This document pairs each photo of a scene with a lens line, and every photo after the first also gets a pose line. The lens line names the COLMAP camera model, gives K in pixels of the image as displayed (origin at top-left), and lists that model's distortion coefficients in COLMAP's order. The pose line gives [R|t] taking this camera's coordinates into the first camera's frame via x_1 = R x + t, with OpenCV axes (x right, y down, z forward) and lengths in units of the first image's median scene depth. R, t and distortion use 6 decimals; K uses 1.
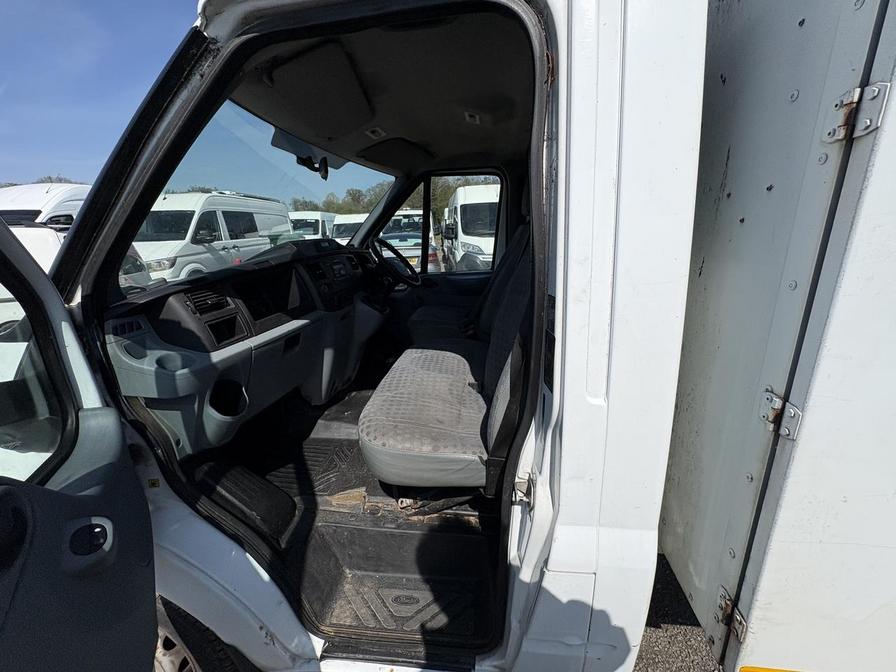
lens RADIAL K [[356.0, 0, 448.0], [0, 356.0, 336.0], [0, 0, 1]] dist [0.001452, 0.000561]
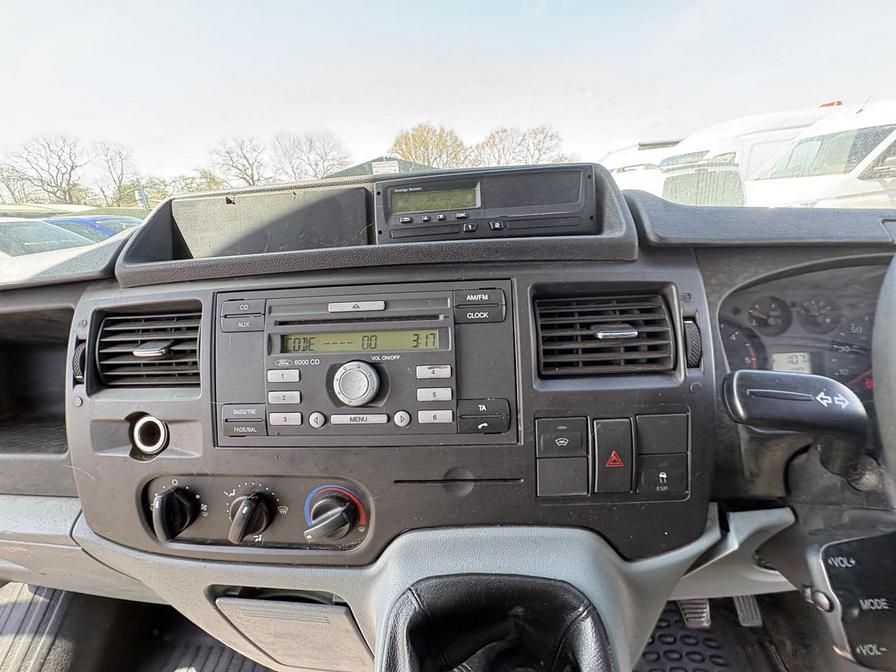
lens RADIAL K [[358.2, 0, 449.6], [0, 358.2, 335.3], [0, 0, 1]] dist [0.000252, 0.000848]
pose [[0.063896, 0.370596, -0.926594, -0.198250], [-0.222979, 0.910319, 0.348711, -0.325937], [0.972727, 0.184329, 0.140801, 1.245934]]
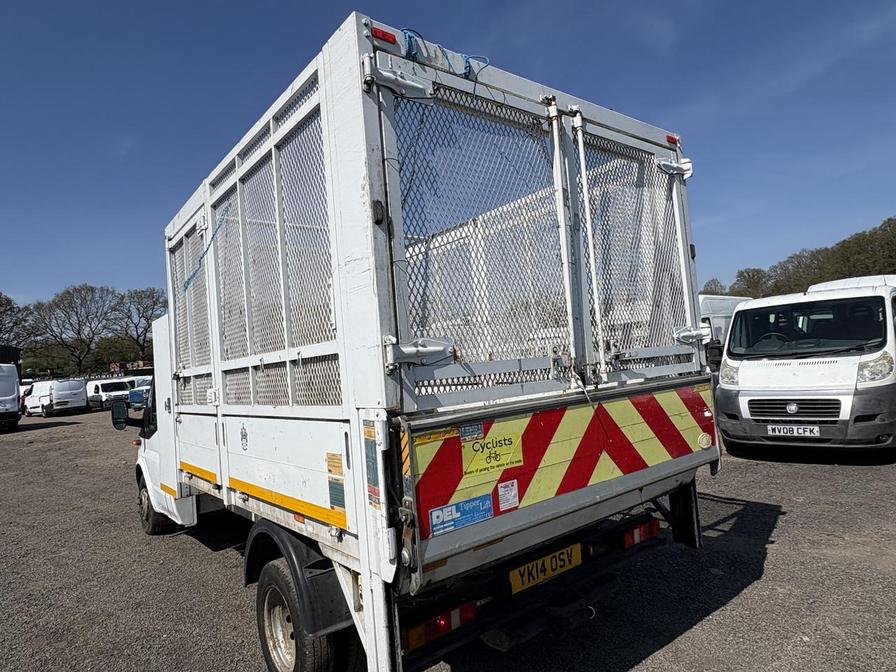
lens RADIAL K [[552.8, 0, 450.6], [0, 552.8, 330.8], [0, 0, 1]] dist [0.002409, 0.001244]
pose [[0.715413, -0.054390, -0.696582, 4.288016], [-0.151260, 0.961267, -0.230405, 0.037569], [0.682133, 0.270200, 0.679476, -0.951130]]
